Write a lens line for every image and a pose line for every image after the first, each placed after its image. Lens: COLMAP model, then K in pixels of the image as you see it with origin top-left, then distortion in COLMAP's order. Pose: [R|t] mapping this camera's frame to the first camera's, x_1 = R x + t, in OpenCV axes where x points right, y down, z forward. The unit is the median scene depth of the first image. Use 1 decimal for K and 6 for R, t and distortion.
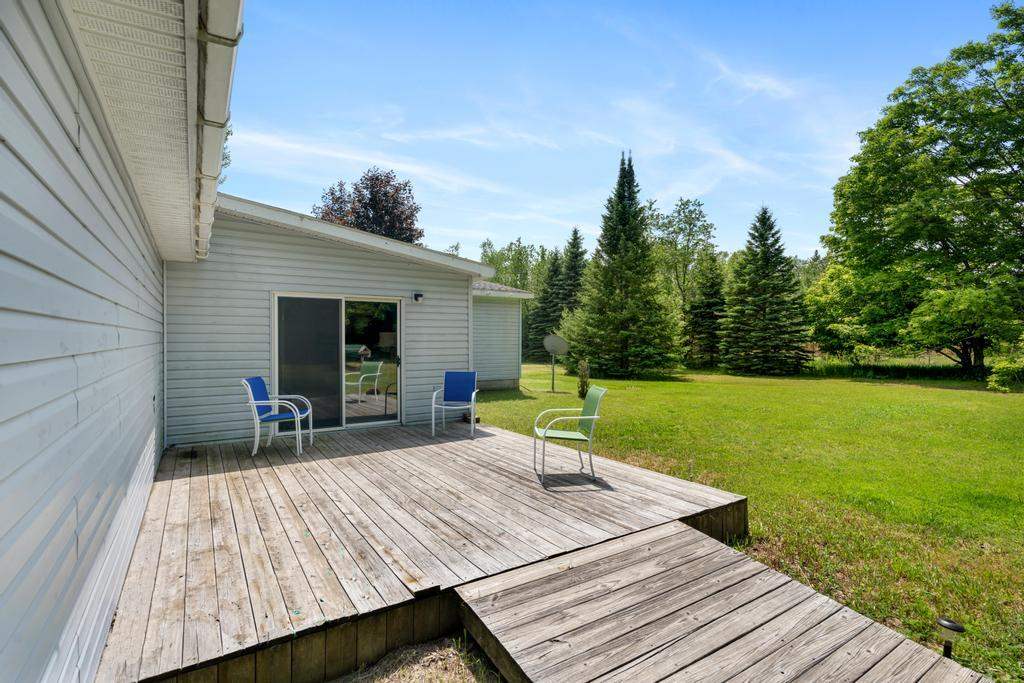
lens RADIAL K [[493.2, 0, 515.4], [0, 493.2, 340.8], [0, 0, 1]] dist [0.001074, -0.000045]
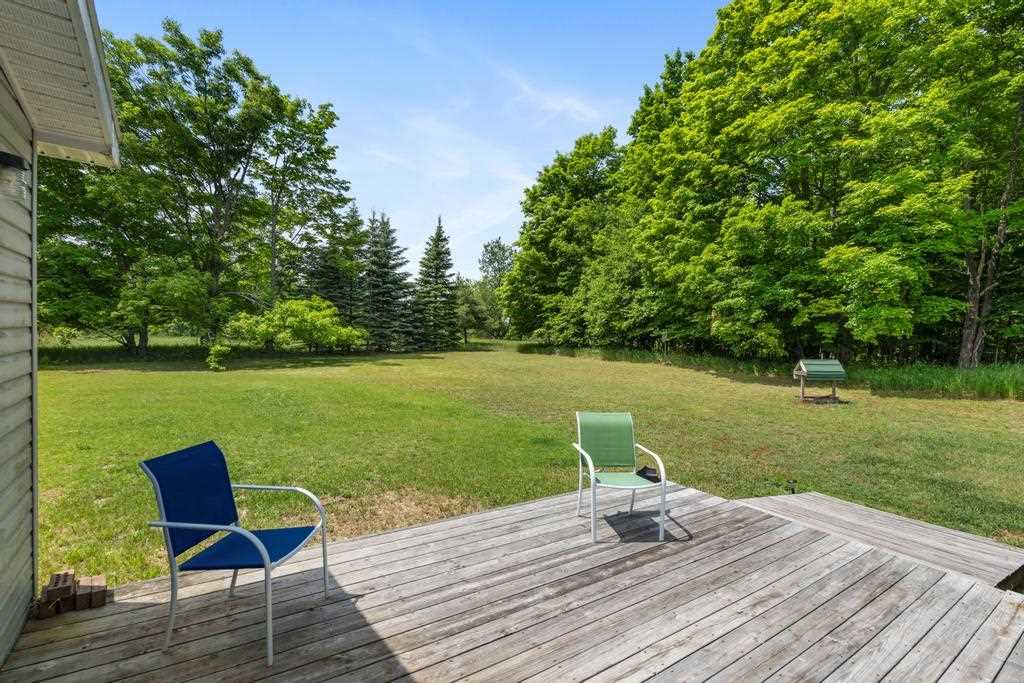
lens RADIAL K [[469.1, 0, 515.2], [0, 469.1, 340.6], [0, 0, 1]] dist [-0.001121, -0.000656]
pose [[-0.033554, -0.010241, 0.999384, -0.738850], [-0.042199, 0.999070, 0.008821, -0.039342], [-0.998546, -0.041877, -0.033955, 1.344824]]
